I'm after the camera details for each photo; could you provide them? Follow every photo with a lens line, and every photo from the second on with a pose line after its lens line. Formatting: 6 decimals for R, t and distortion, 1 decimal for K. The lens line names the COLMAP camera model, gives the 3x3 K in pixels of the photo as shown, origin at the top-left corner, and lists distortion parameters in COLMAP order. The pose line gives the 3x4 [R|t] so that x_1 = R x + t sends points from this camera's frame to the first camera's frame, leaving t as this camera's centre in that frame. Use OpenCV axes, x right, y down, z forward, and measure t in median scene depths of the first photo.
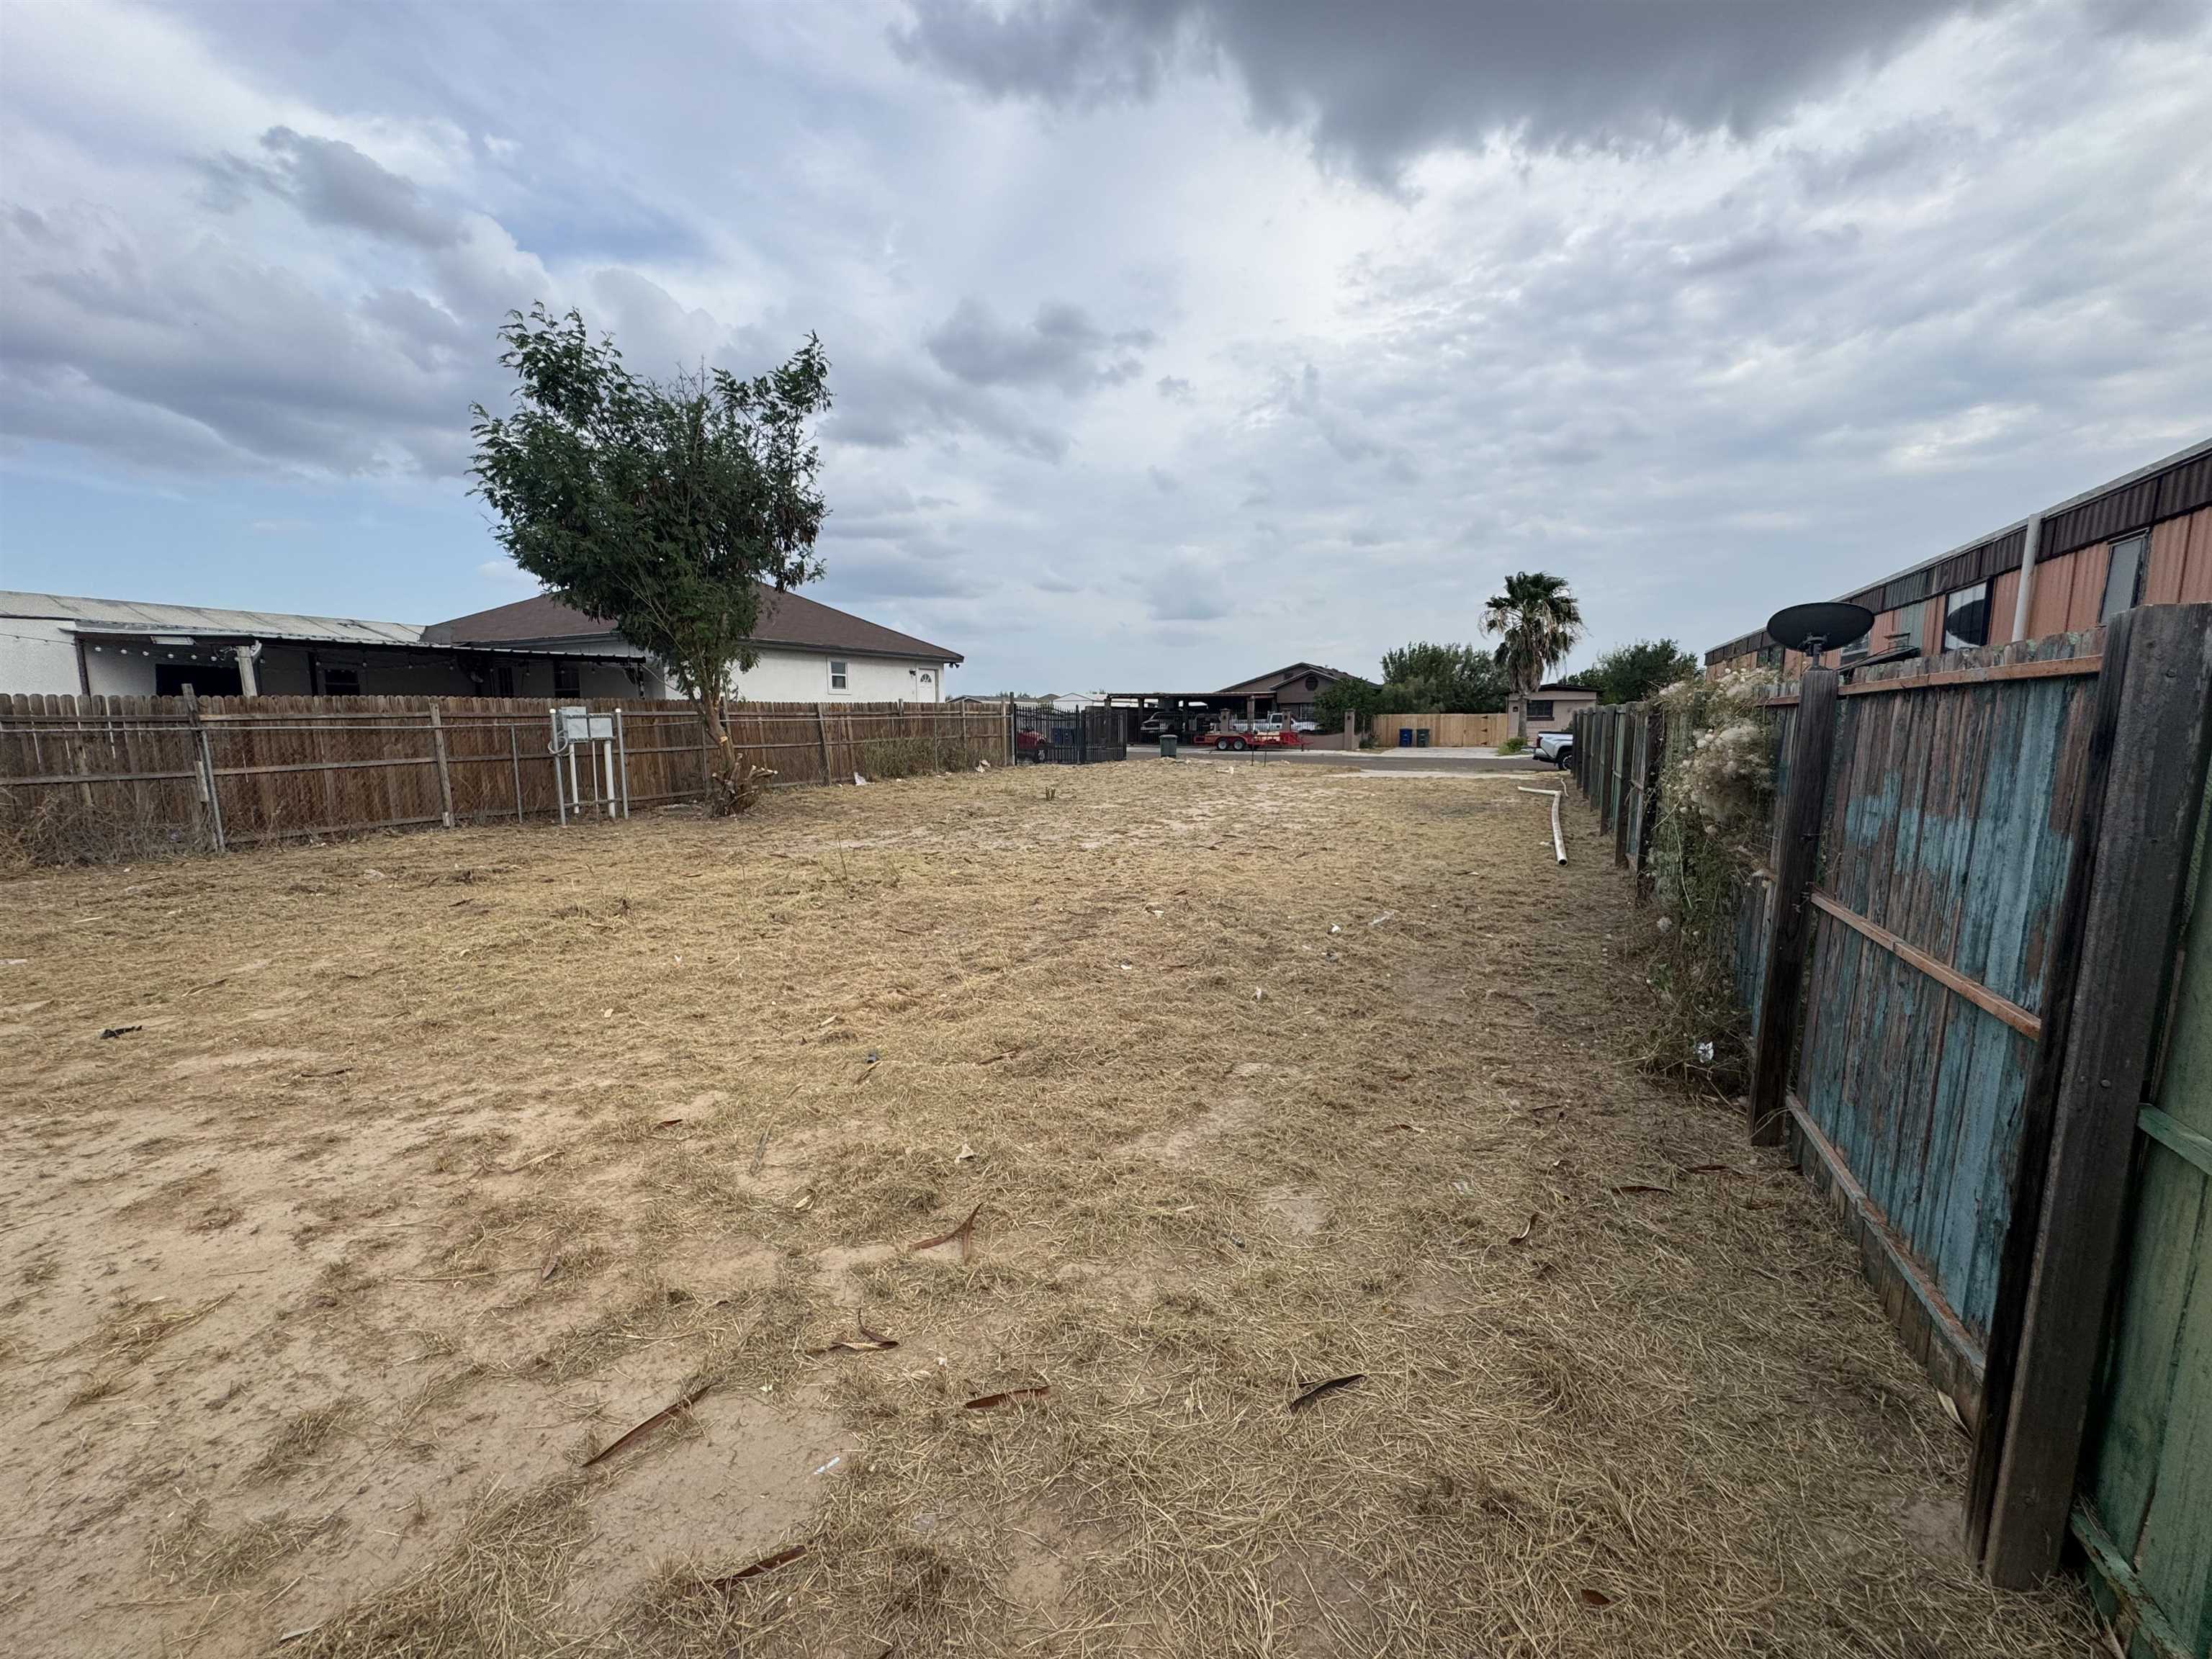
lens RADIAL K [[904.8, 0, 1106.0], [0, 904.8, 829.5], [0, 0, 1]] dist [-0.002535, -0.000279]
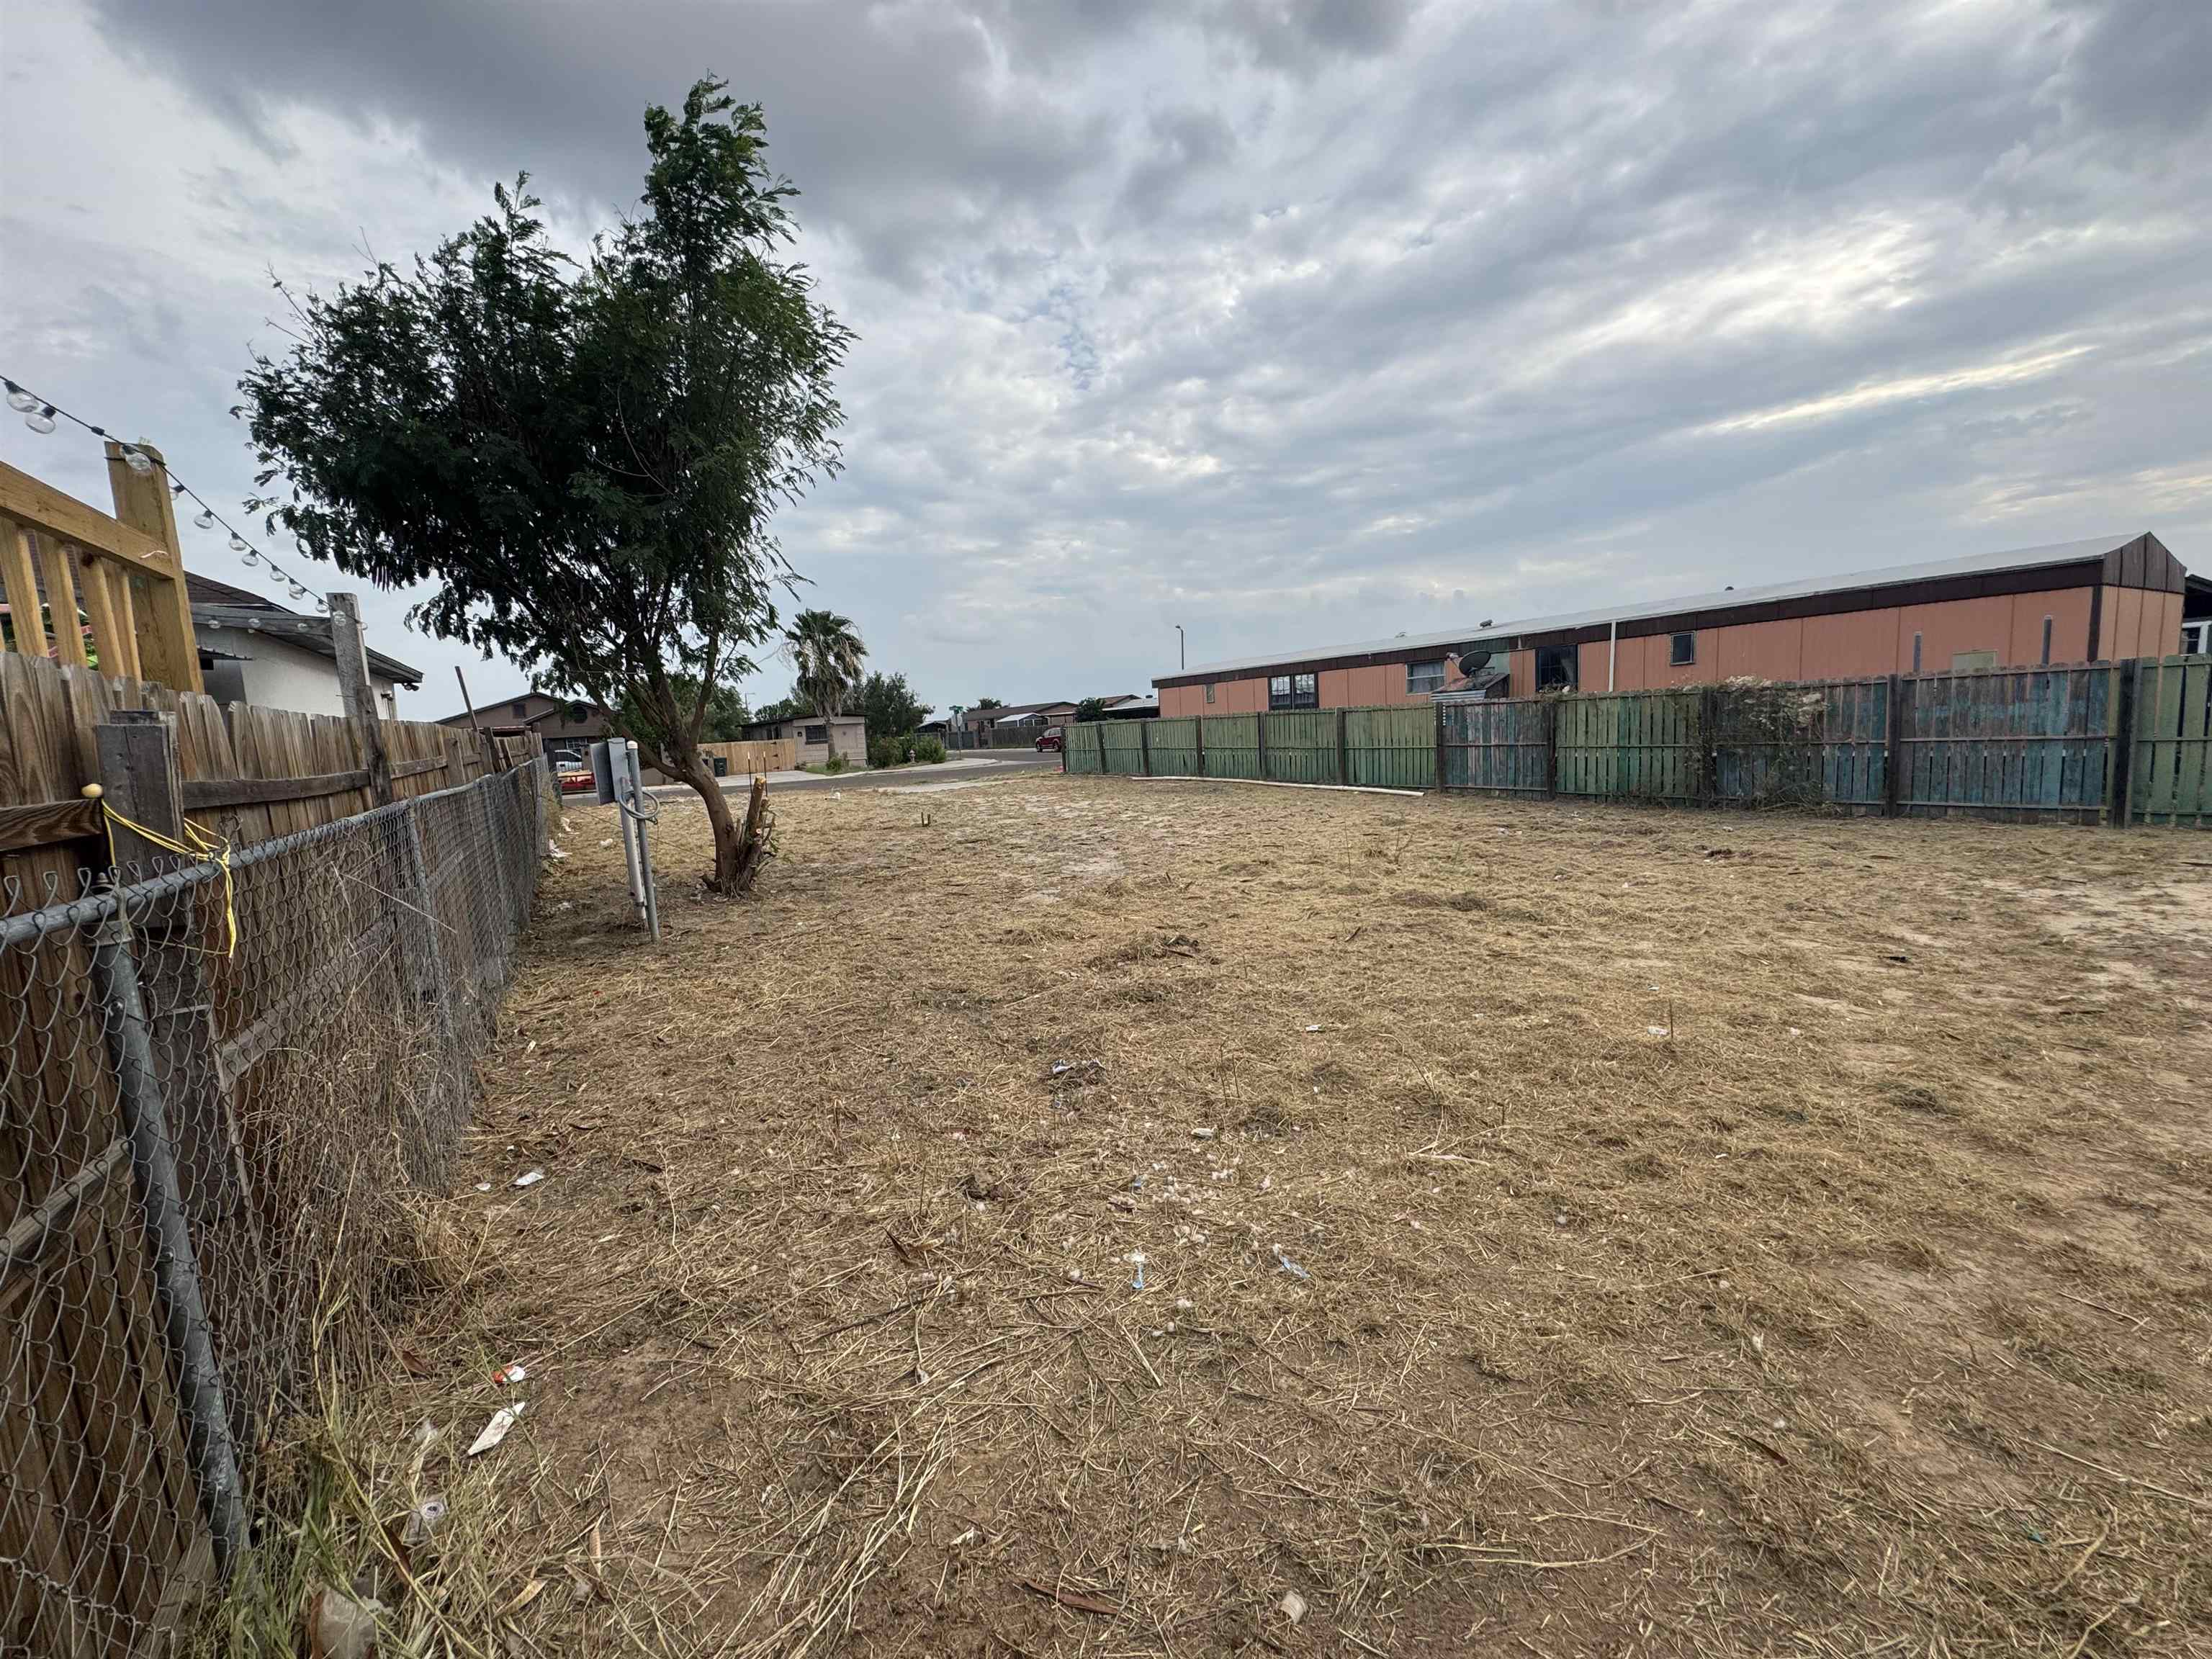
lens RADIAL K [[892.0, 0, 1111.1], [0, 892.0, 837.9], [0, 0, 1]] dist [0.003064, -0.000385]
pose [[0.536551, -0.133501, 0.833241, -0.615987], [0.155248, 0.986169, 0.058033, -0.036777], [-0.829464, 0.098221, 0.549856, 0.279729]]
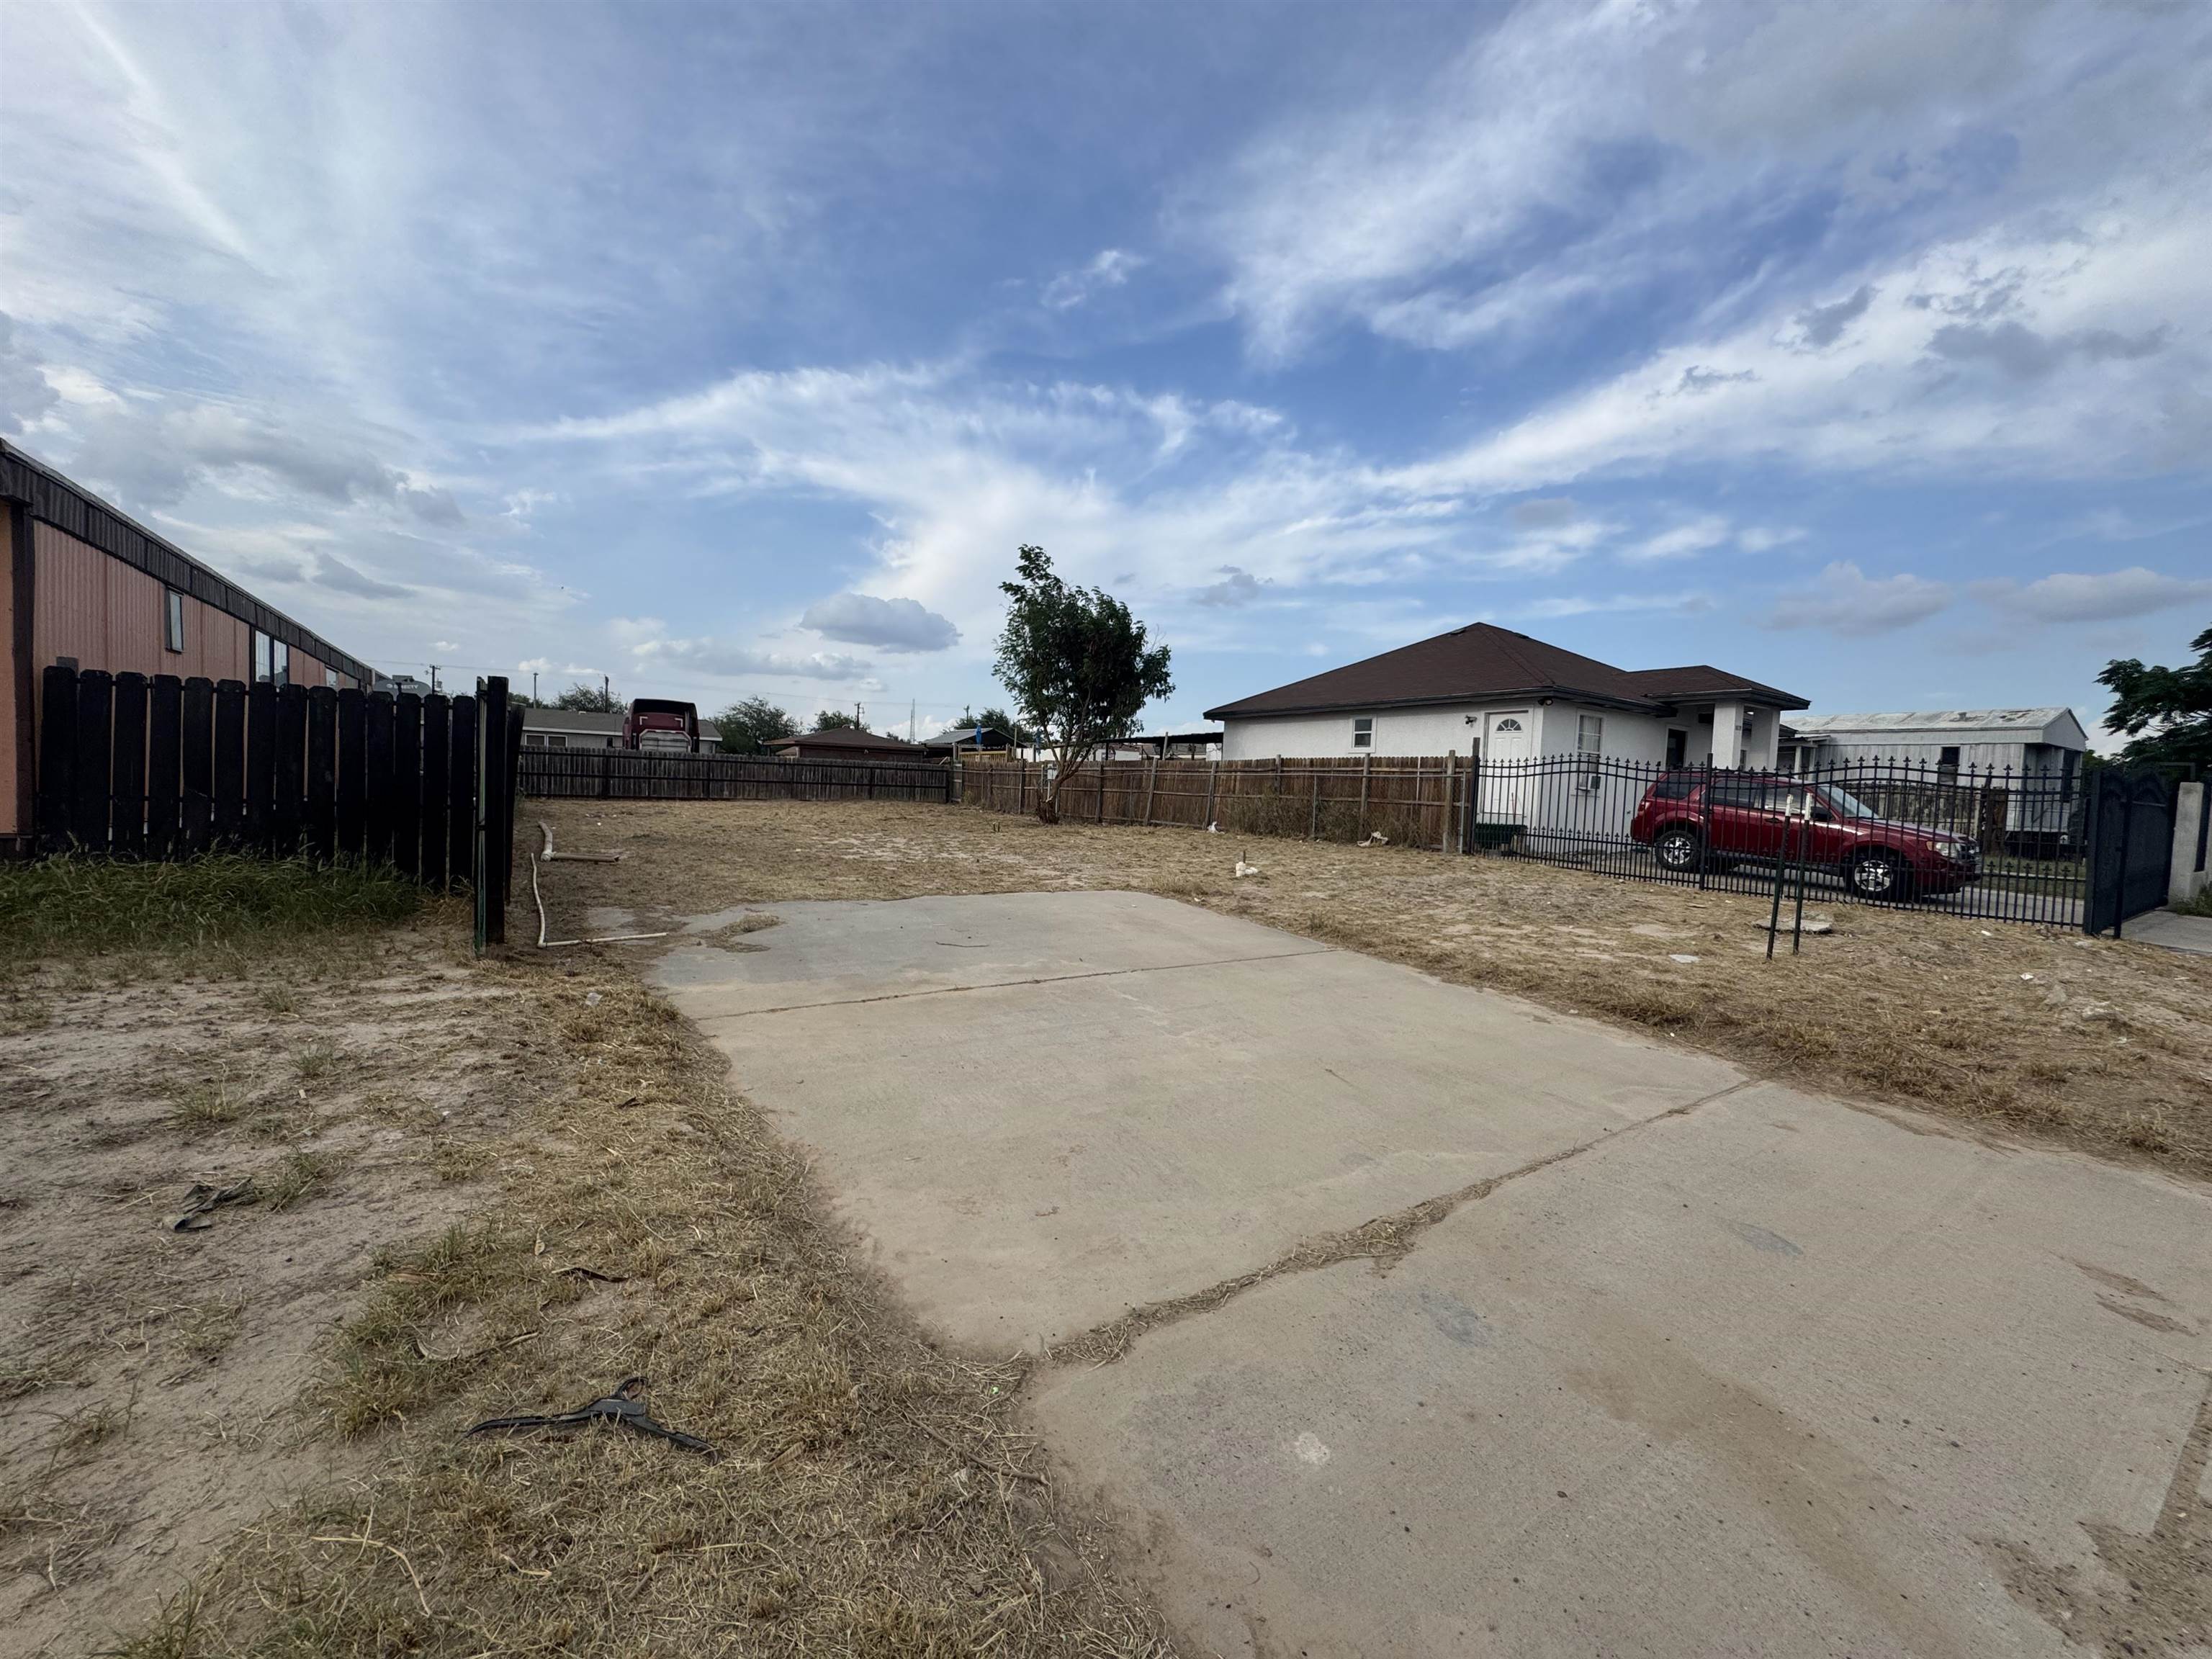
lens RADIAL K [[893.0, 0, 1110.1], [0, 893.0, 873.4], [0, 0, 1]] dist [0.000428, -0.000164]
pose [[-0.504081, 0.071995, -0.860650, 0.725782], [-0.142568, 0.975912, 0.165139, -0.161204], [0.851808, 0.205945, -0.481675, 1.406347]]
